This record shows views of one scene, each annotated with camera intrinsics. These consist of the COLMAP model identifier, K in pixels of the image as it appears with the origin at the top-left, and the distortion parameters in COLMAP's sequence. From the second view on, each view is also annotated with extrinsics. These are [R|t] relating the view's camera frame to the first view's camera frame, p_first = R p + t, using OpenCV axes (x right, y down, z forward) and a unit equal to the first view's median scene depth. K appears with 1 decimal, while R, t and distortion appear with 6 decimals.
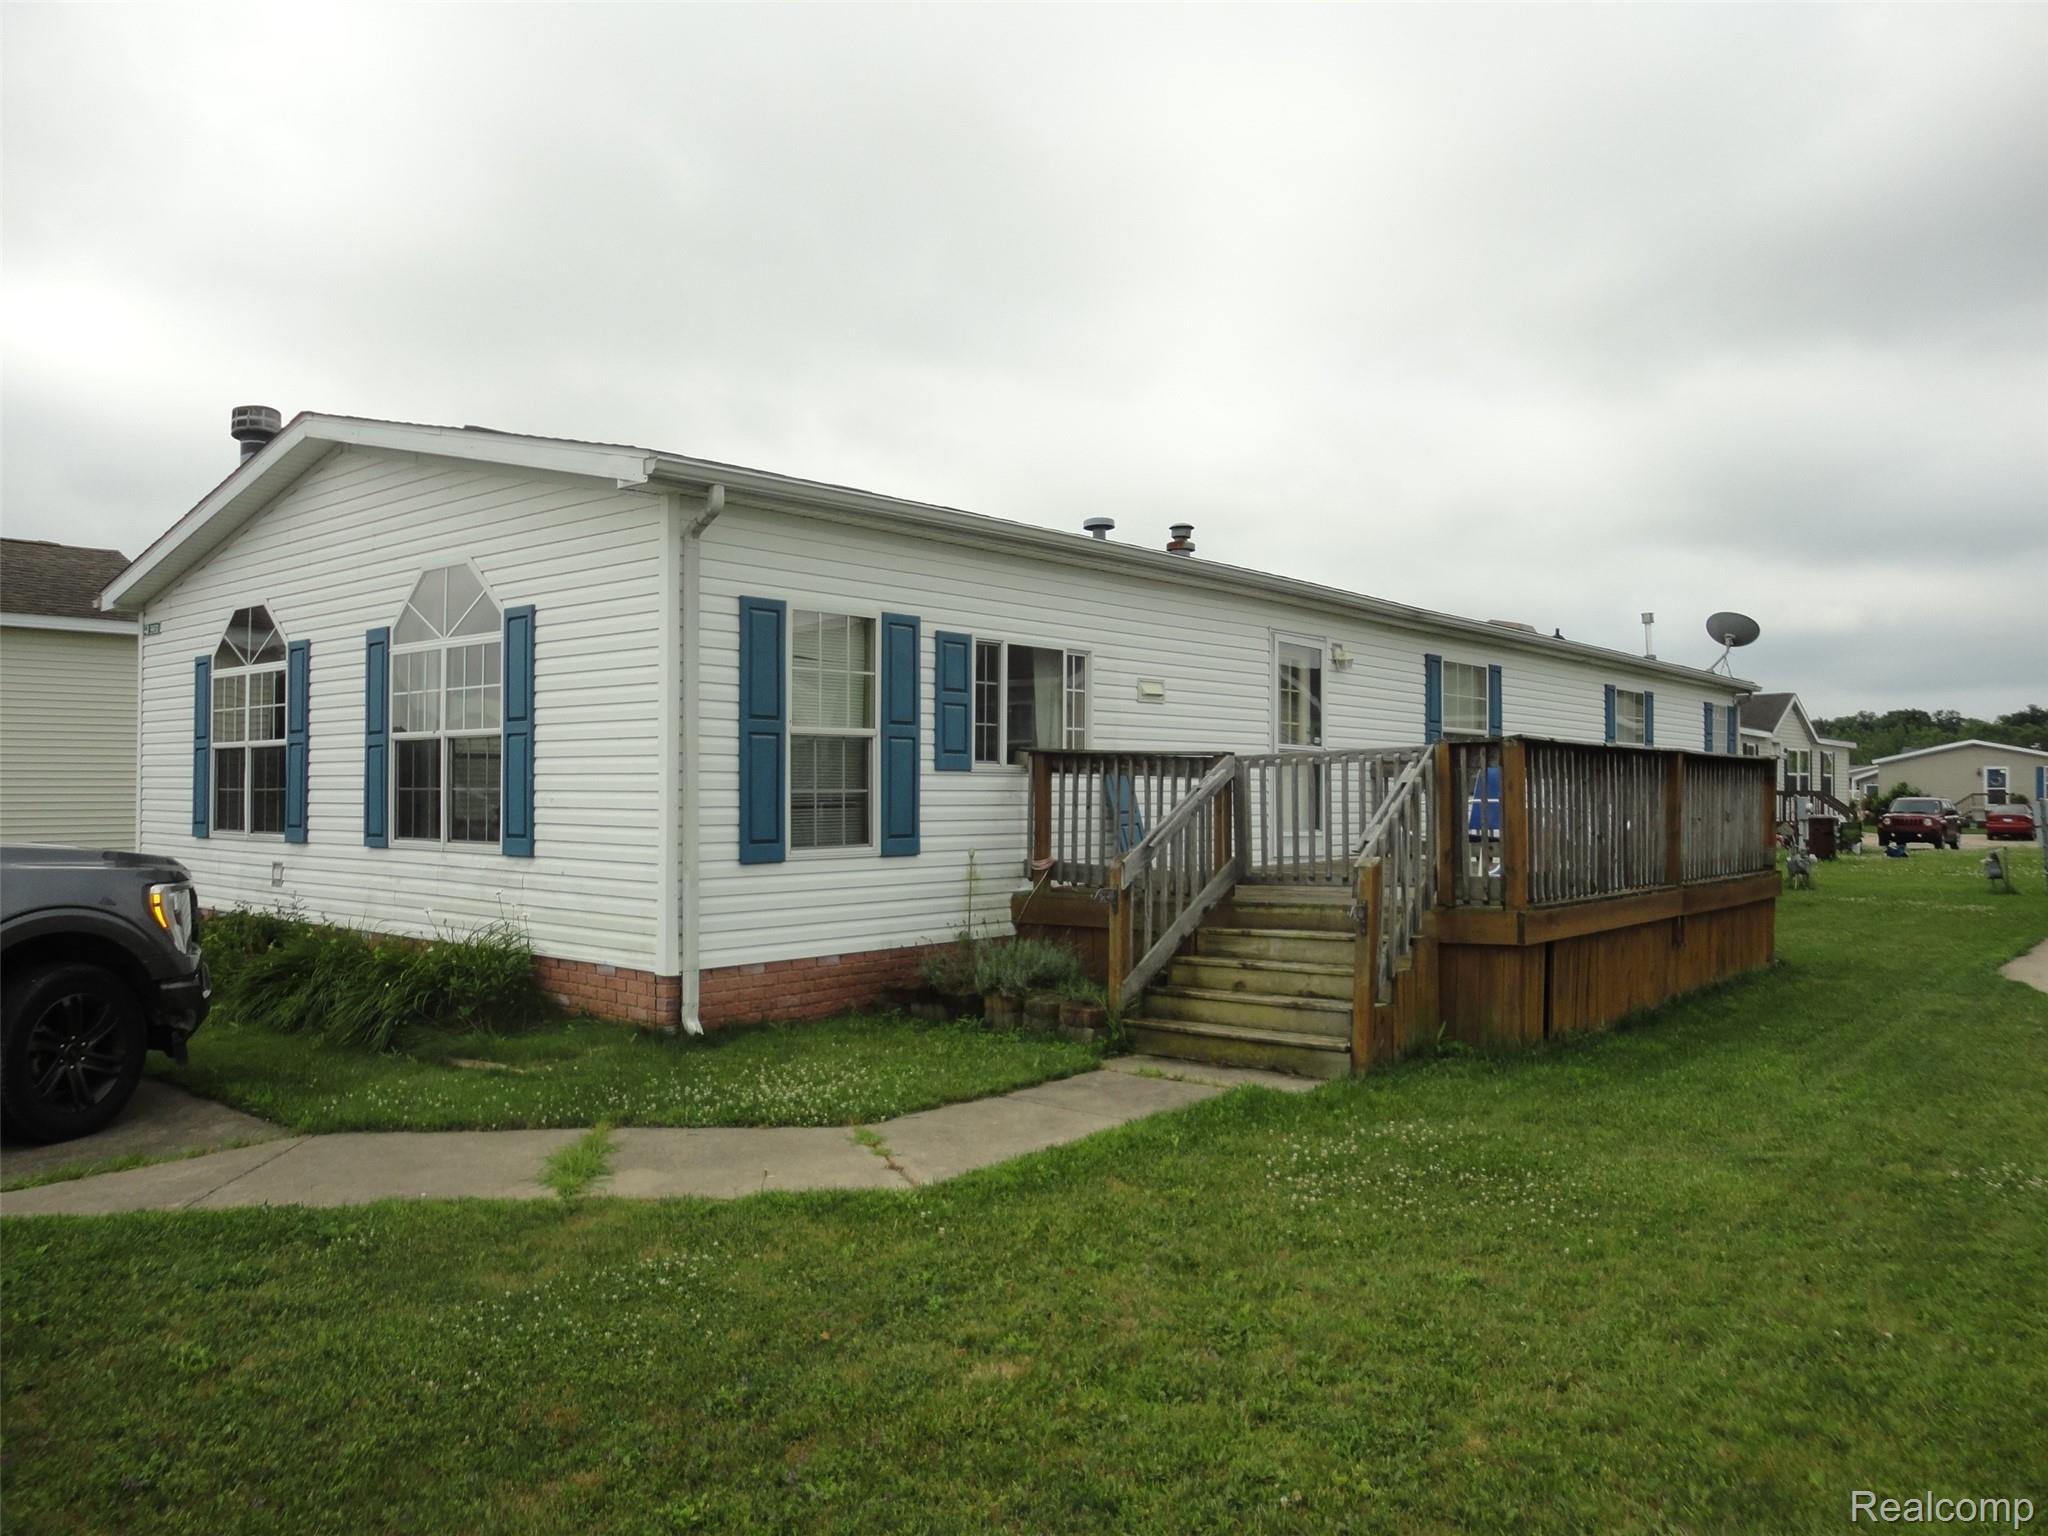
lens RADIAL K [[1532.8, 0, 1022.2], [0, 1532.8, 752.1], [0, 0, 1]] dist [0.023928, 0.007198]
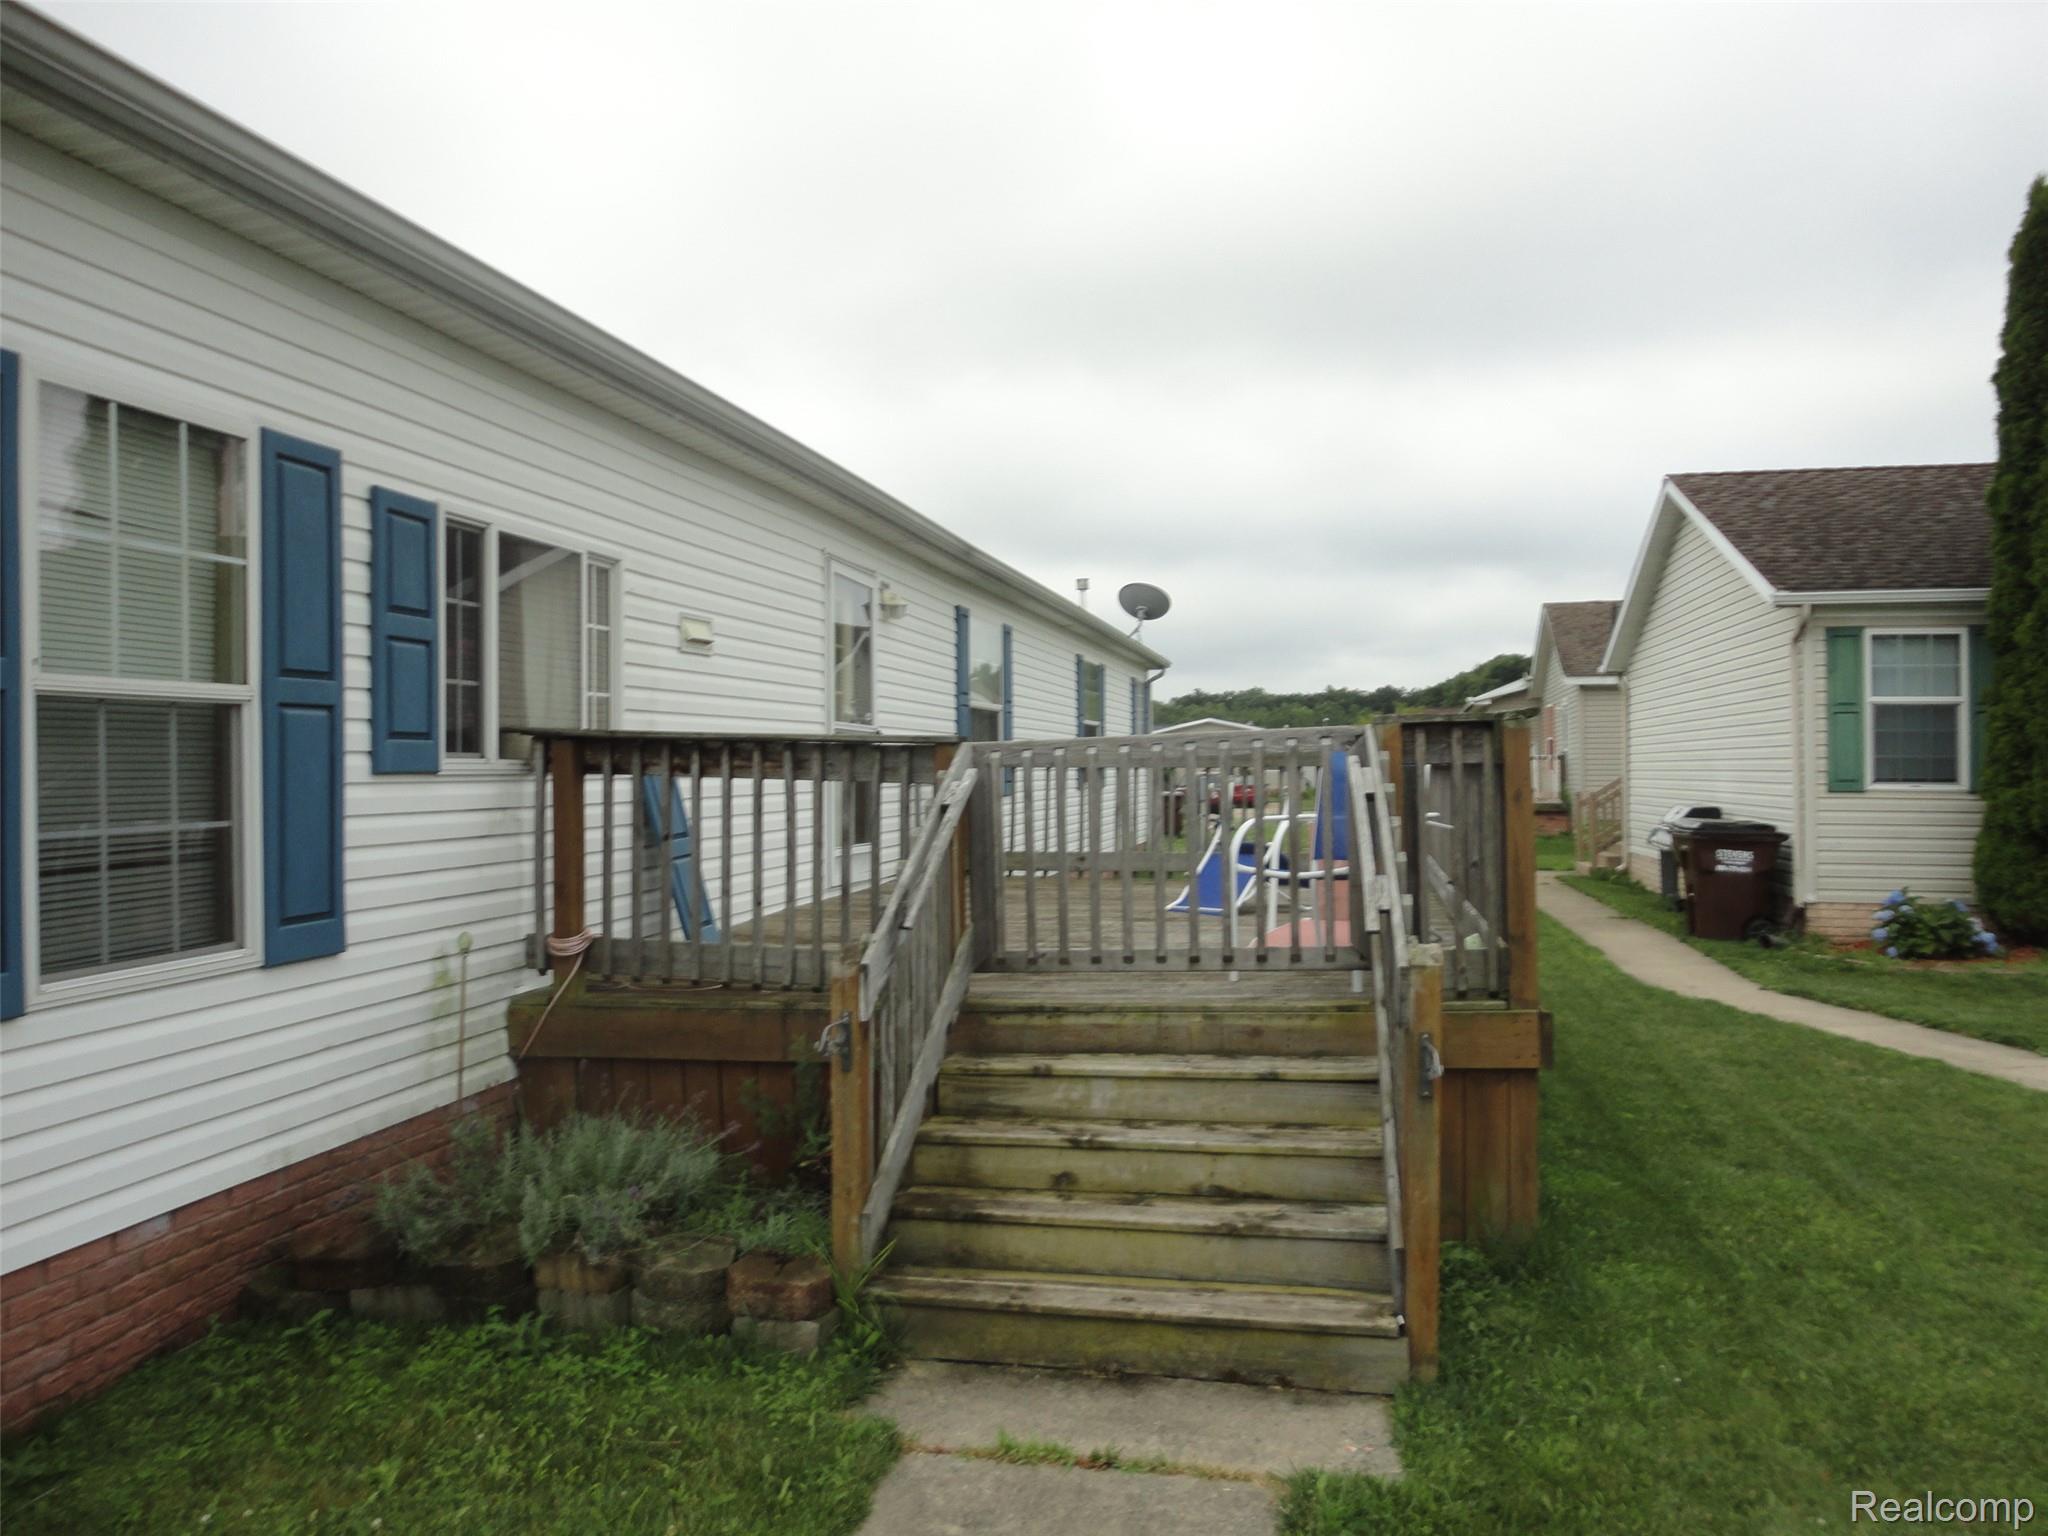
lens RADIAL K [[1532.8, 0, 1022.2], [0, 1532.8, 752.1], [0, 0, 1]] dist [0.023928, 0.007198]
pose [[0.885600, -0.005473, 0.464417, -0.102673], [-0.001586, 0.999889, 0.014808, -0.002697], [-0.464446, -0.013850, 0.885493, 0.479805]]
